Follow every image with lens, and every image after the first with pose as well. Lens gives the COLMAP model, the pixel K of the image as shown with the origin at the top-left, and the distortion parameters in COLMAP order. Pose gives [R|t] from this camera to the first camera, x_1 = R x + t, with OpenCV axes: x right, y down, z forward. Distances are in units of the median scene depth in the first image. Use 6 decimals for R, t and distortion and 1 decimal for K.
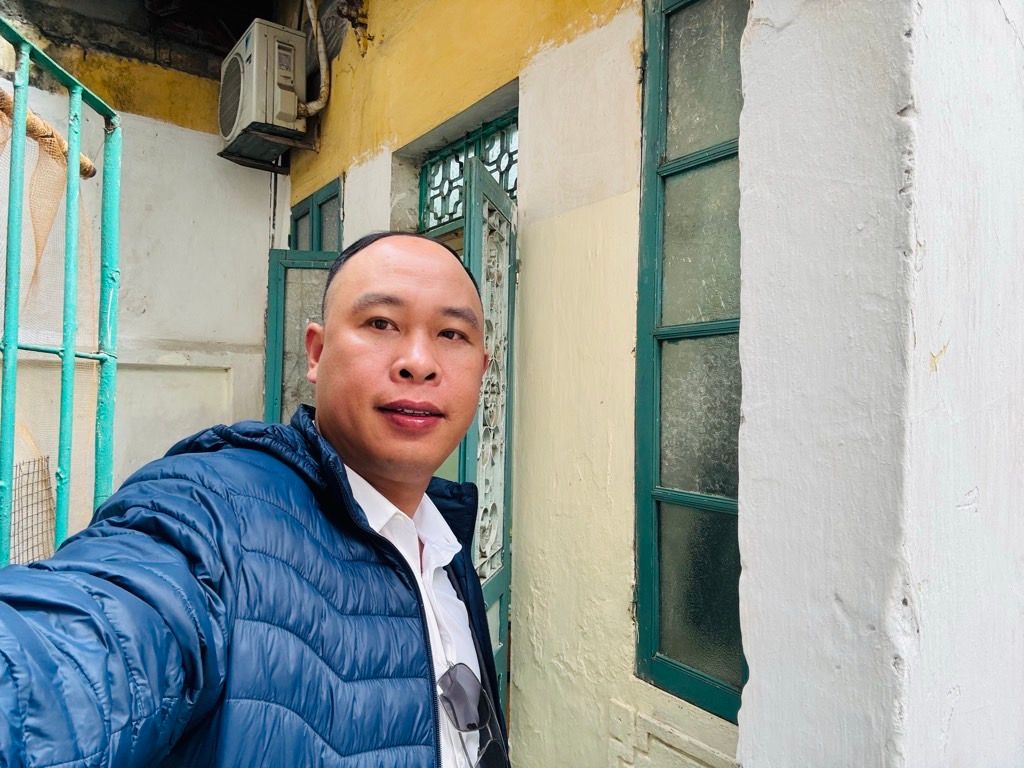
lens RADIAL K [[689.5, 0, 511.2], [0, 689.5, 381.9], [0, 0, 1]] dist [0.144773, -0.231797]
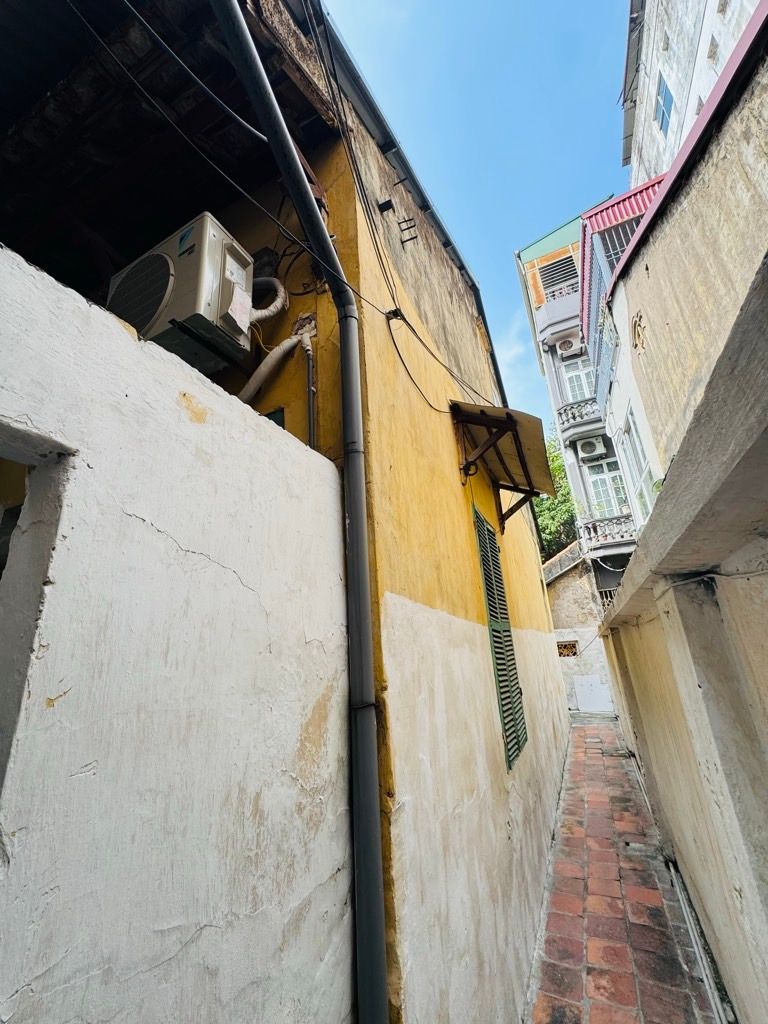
lens RADIAL K [[406.3, 0, 384.0], [0, 406.3, 512.0], [0, 0, 1]] dist [0.002633, 0.000270]
pose [[0.876286, 0.088735, 0.473549, 0.204789], [0.060127, 0.955067, -0.290226, -0.038267], [-0.478024, 0.282795, 0.831577, -0.155378]]
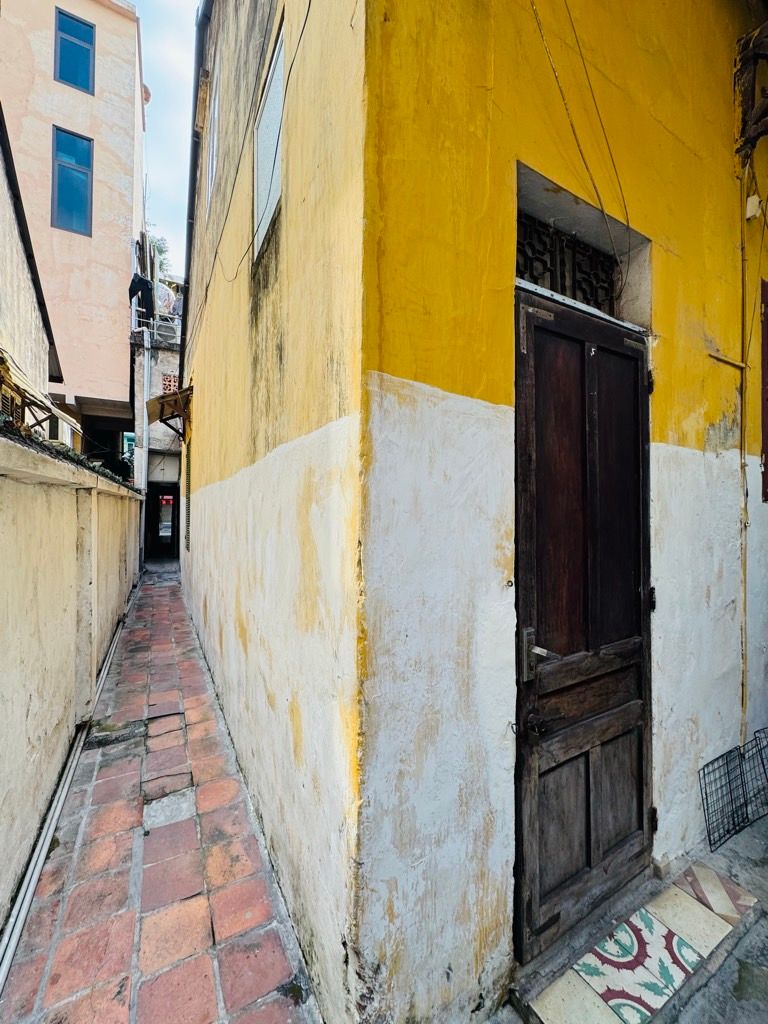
lens RADIAL K [[406.3, 0, 384.0], [0, 406.3, 512.0], [0, 0, 1]] dist [0.002633, 0.000270]
pose [[-0.121970, -0.019592, -0.992340, 4.949144], [0.021944, 0.999508, -0.022431, 0.213909], [0.992291, -0.024512, -0.121480, 3.410122]]
